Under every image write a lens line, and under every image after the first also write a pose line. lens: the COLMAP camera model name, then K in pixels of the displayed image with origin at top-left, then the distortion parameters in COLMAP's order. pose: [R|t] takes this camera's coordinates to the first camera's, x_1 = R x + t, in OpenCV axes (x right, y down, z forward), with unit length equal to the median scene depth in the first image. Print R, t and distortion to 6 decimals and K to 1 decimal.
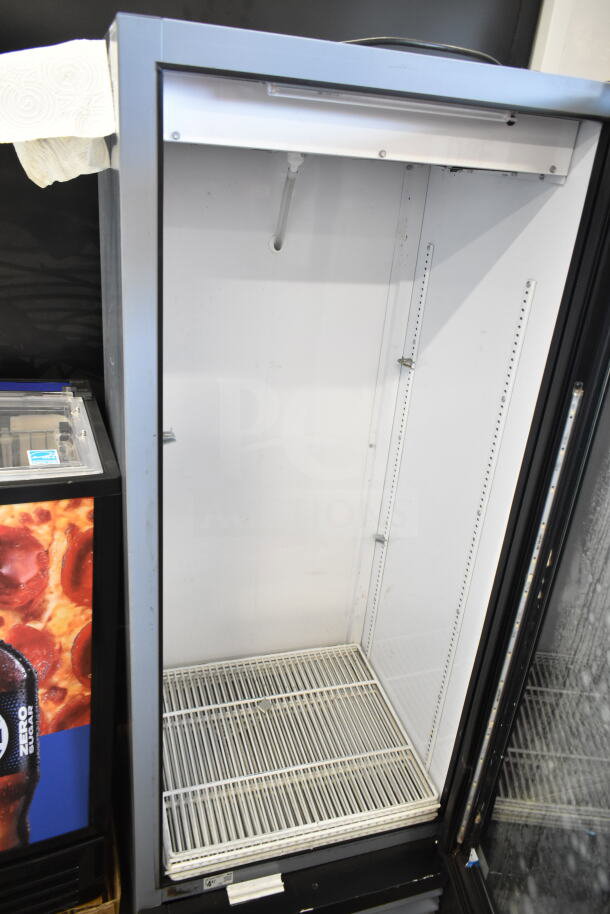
lens RADIAL K [[688.3, 0, 305.7], [0, 688.3, 458.1], [0, 0, 1]] dist [-0.015342, -0.019336]
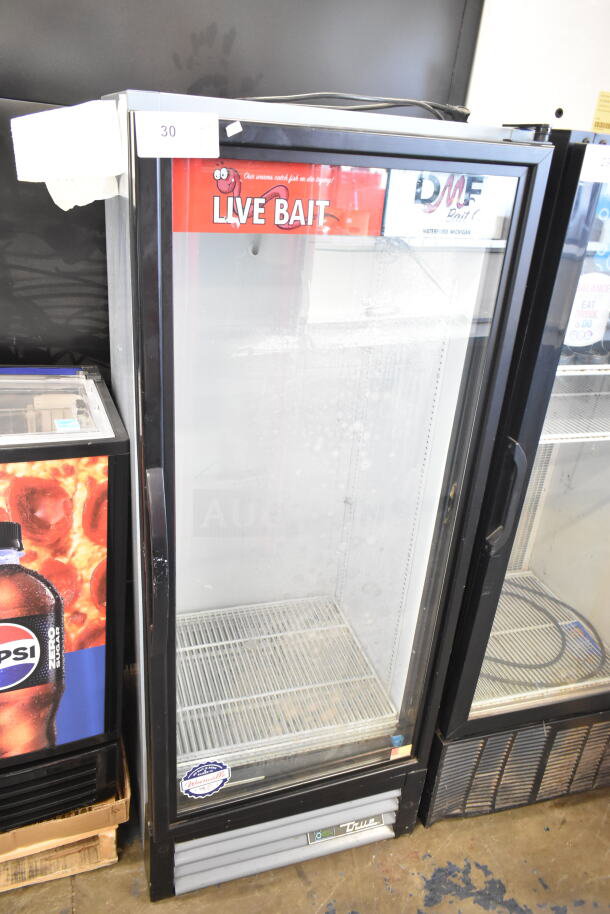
lens RADIAL K [[688.3, 0, 304.9], [0, 688.3, 455.2], [0, 0, 1]] dist [-0.015342, -0.019336]
pose [[0.999877, -0.012212, 0.009850, 0.035156], [0.012153, 0.999907, 0.006108, 0.047085], [-0.009923, -0.005988, 0.999933, -0.234246]]
